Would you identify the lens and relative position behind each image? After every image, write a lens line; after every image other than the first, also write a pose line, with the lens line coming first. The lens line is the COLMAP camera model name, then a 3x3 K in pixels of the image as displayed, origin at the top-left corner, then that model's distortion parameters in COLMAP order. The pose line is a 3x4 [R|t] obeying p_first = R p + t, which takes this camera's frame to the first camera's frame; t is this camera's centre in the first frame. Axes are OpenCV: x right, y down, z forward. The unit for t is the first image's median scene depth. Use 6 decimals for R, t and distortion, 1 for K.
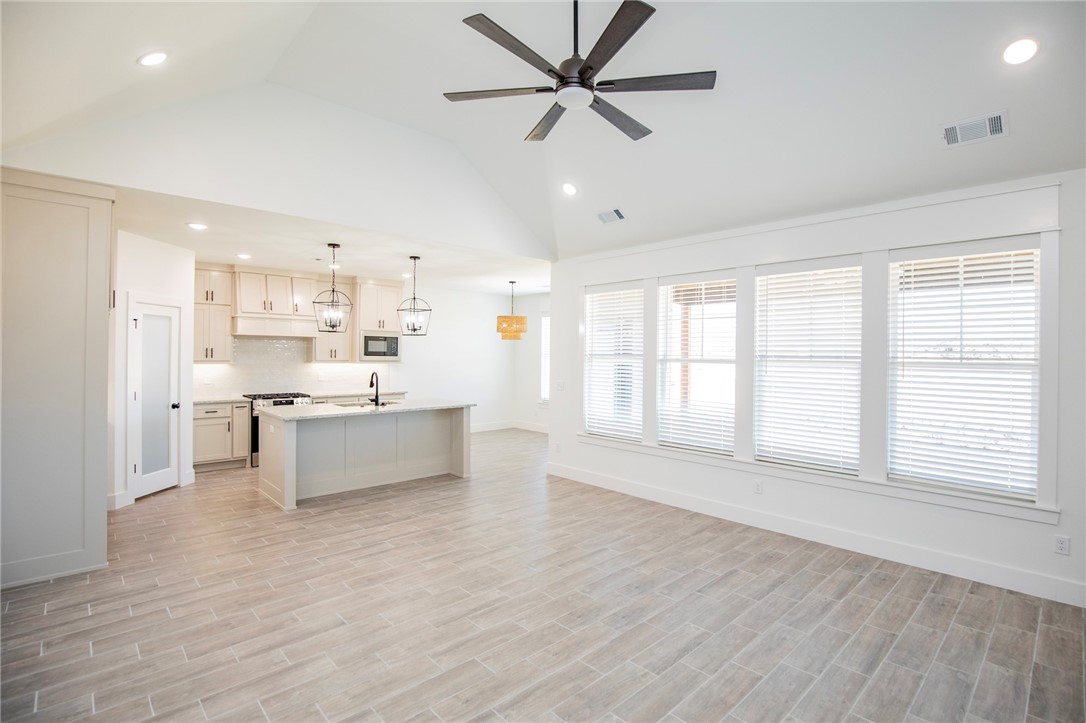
lens RADIAL K [[506.4, 0, 547.1], [0, 506.4, 354.8], [0, 0, 1]] dist [-0.024200, 0.001508]
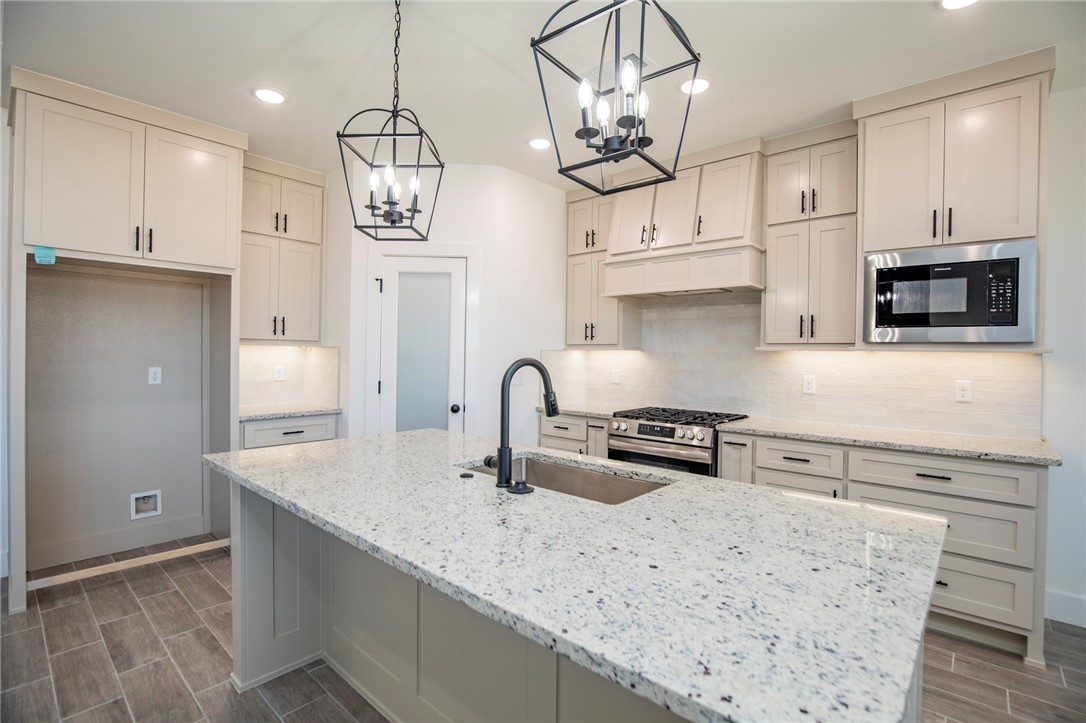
lens RADIAL K [[506.4, 0, 563.6], [0, 506.4, 357.5], [0, 0, 1]] dist [-0.024200, 0.001508]
pose [[0.102986, -0.003523, -0.994677, -0.078584], [-0.011242, 0.999926, -0.004705, 0.038533], [0.994619, 0.011667, 0.102939, 1.131658]]
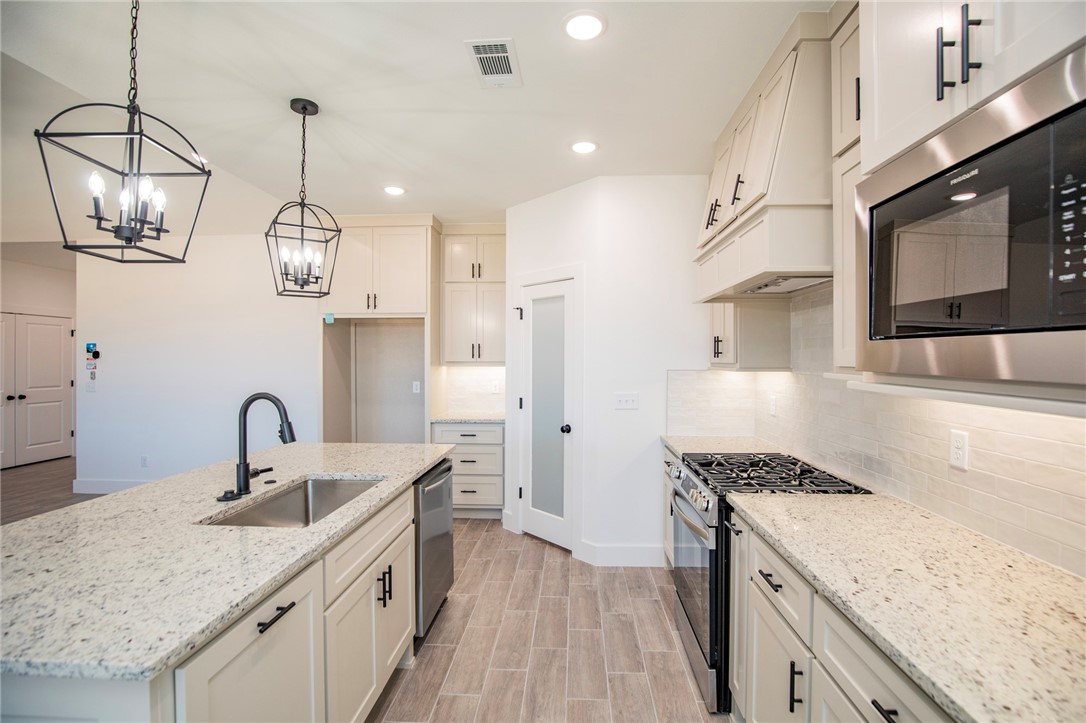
lens RADIAL K [[506.4, 0, 554.1], [0, 506.4, 360.7], [0, 0, 1]] dist [-0.024200, 0.001508]
pose [[-0.722210, -0.006947, -0.691639, -0.286329], [-0.007675, 0.999968, -0.002029, 0.014216], [0.691632, 0.003843, -0.722240, 1.553249]]
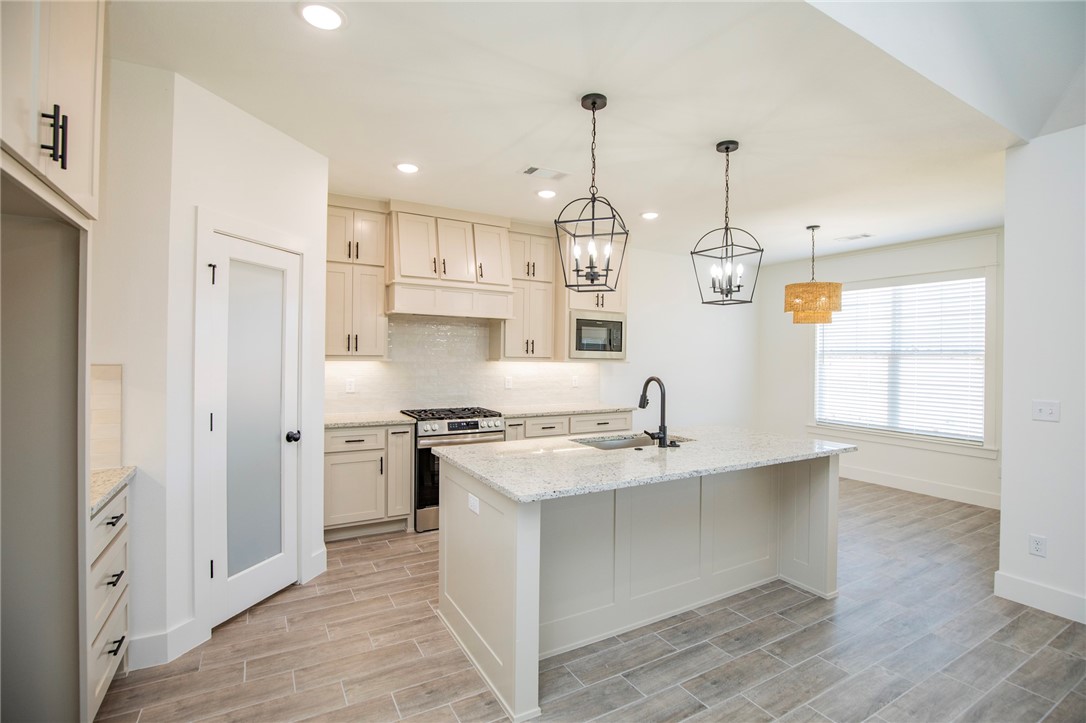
lens RADIAL K [[506.4, 0, 552.9], [0, 506.4, 355.3], [0, 0, 1]] dist [-0.024200, 0.001508]
pose [[0.974352, 0.001601, -0.225023, -0.371551], [-0.002934, 0.999980, -0.005589, 0.017995], [0.225010, 0.006106, 0.974337, 0.568460]]
